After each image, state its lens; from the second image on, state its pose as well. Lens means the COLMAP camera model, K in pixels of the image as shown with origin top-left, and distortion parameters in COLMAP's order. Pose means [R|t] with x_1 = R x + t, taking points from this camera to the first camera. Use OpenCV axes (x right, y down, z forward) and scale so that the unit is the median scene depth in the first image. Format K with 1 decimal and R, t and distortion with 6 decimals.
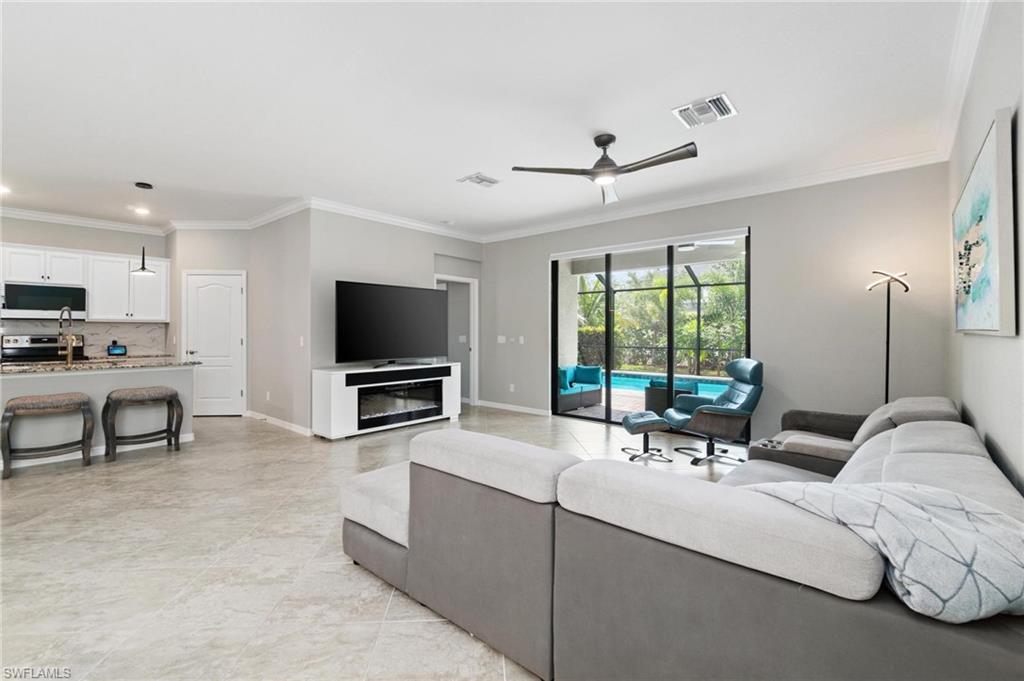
lens RADIAL K [[446.5, 0, 508.4], [0, 446.5, 329.1], [0, 0, 1]] dist [-0.006333, 0.000363]
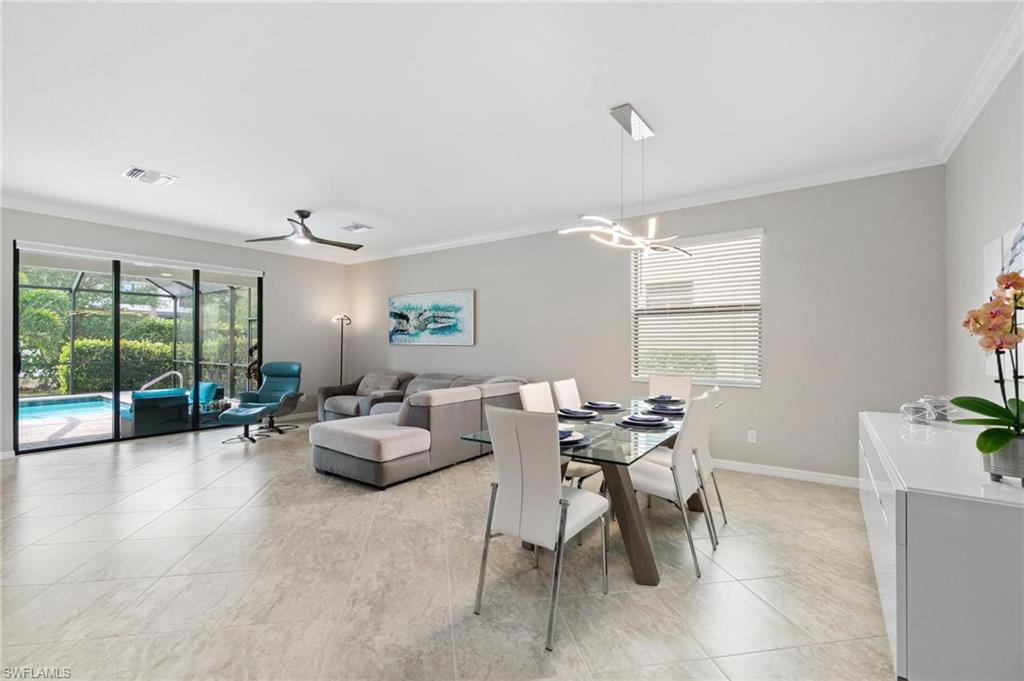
lens RADIAL K [[442.5, 0, 503.5], [0, 442.5, 343.3], [0, 0, 1]] dist [-0.007104, 0.000262]
pose [[-0.095722, -0.001449, 0.995407, -0.907572], [-0.007117, 0.999974, 0.000771, -0.002071], [-0.995383, -0.007010, -0.095730, 0.338281]]
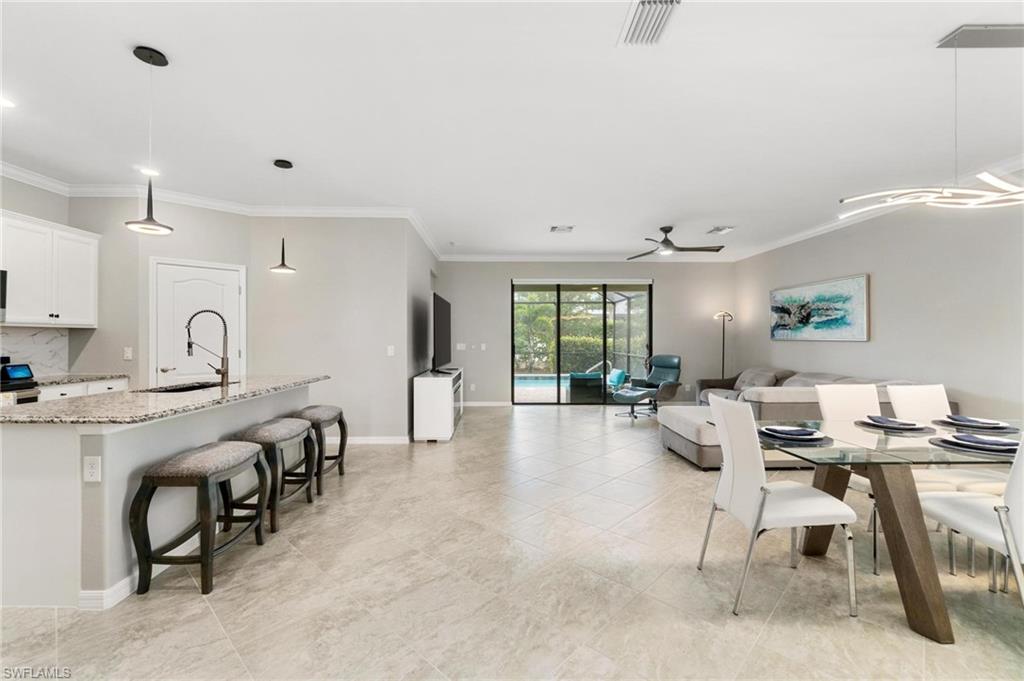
lens RADIAL K [[438.0, 0, 504.7], [0, 438.0, 336.2], [0, 0, 1]] dist [-0.009750, 0.003546]
pose [[0.740541, 0.001539, 0.672009, -0.974655], [-0.001450, 0.999999, -0.000692, -0.004378], [-0.672009, -0.000462, 0.740542, 0.117105]]
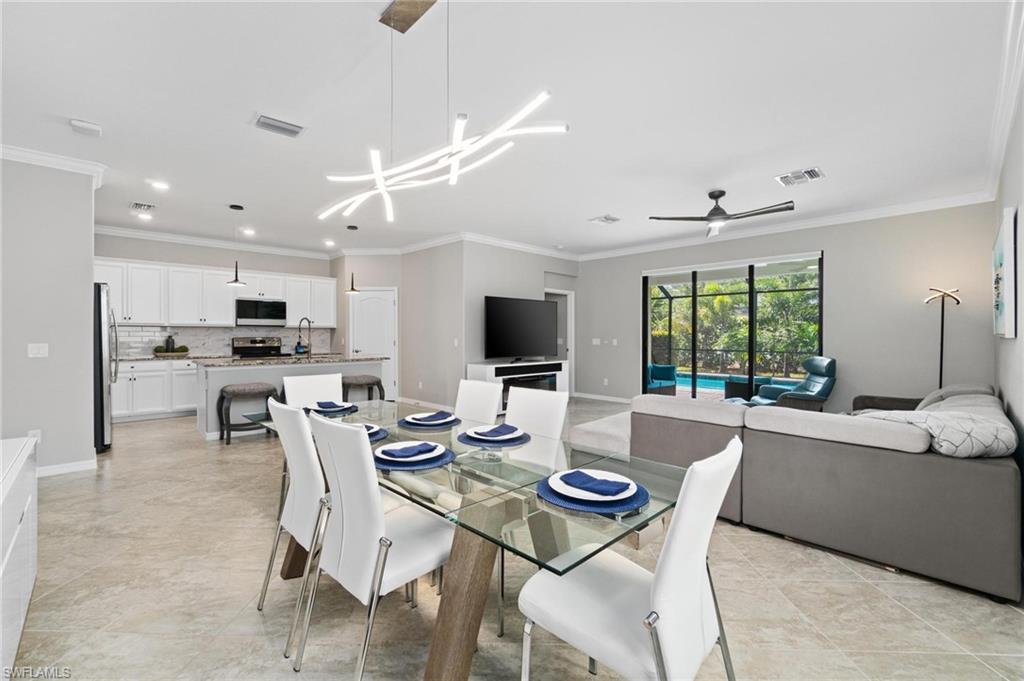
lens RADIAL K [[438.0, 0, 504.7], [0, 438.0, 336.2], [0, 0, 1]] dist [-0.009750, 0.003546]
pose [[0.995958, 0.000650, -0.089818, -0.217077], [0.000078, 0.999967, 0.008103, -0.001554], [0.089820, -0.008078, 0.995925, -0.272504]]
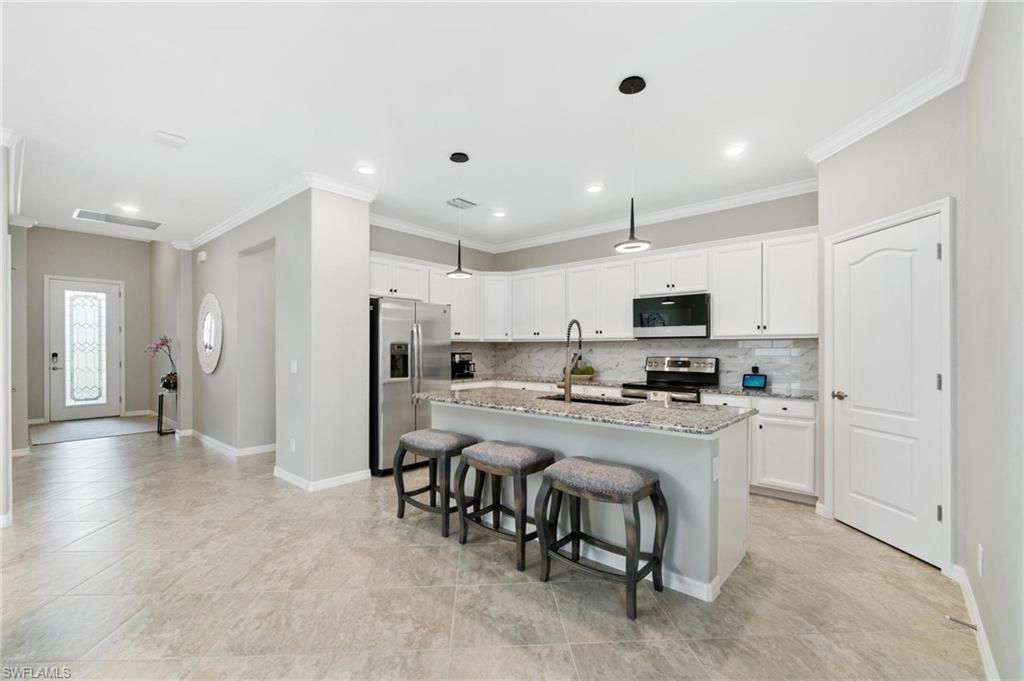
lens RADIAL K [[445.8, 0, 501.8], [0, 445.8, 349.0], [0, 0, 1]] dist [-0.000435, -0.000231]
pose [[-0.013818, -0.001037, -0.999904, -0.253333], [0.003424, 0.999994, -0.001084, -0.001956], [0.999899, -0.003438, -0.013815, 0.780803]]
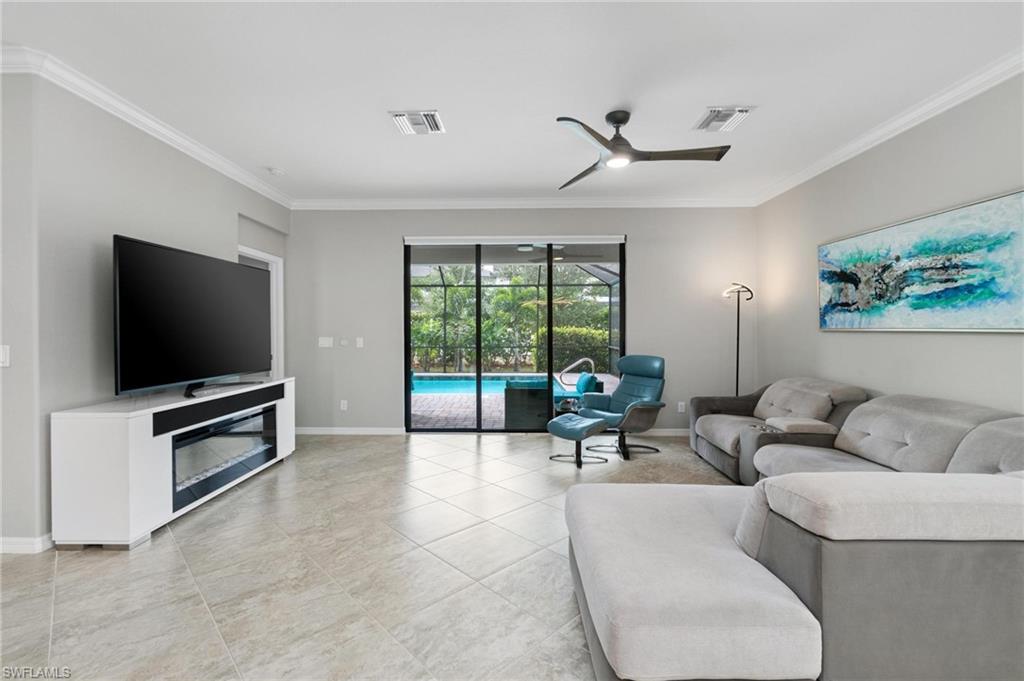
lens RADIAL K [[451.3, 0, 505.6], [0, 451.3, 330.6], [0, 0, 1]] dist [-0.005275, 0.000731]
pose [[0.764986, -0.005061, 0.644027, -0.381433], [0.001014, 0.999977, 0.006653, -0.001061], [-0.644047, -0.004436, 0.764973, 0.316951]]
